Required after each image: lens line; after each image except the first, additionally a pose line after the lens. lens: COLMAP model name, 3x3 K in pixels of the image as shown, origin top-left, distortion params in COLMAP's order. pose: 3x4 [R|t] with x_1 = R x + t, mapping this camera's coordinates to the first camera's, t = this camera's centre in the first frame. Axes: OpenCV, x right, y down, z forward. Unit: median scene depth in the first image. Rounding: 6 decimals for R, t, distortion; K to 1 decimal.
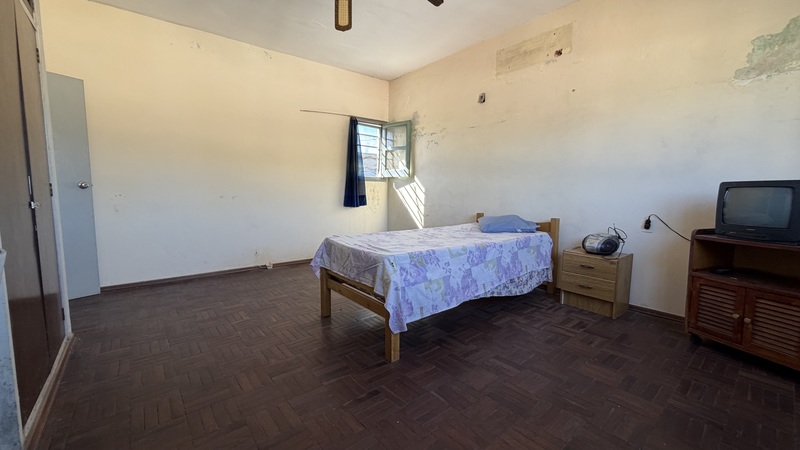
lens RADIAL K [[320.2, 0, 399.5], [0, 320.2, 223.9], [0, 0, 1]] dist [0.001564, 0.000447]
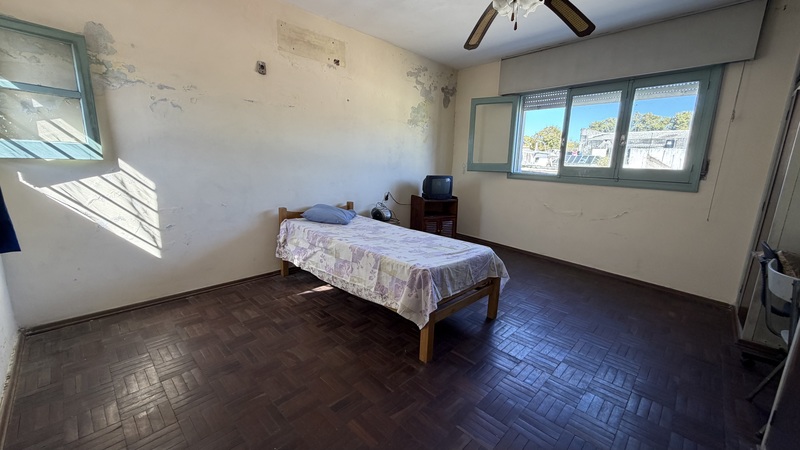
lens RADIAL K [[320.2, 0, 399.0], [0, 320.2, 224.8], [0, 0, 1]] dist [0.001564, 0.000447]
pose [[-0.108687, -0.205558, 0.972591, -0.536757], [0.076663, 0.973740, 0.214368, -0.126337], [-0.991116, 0.097860, -0.090074, 0.634203]]
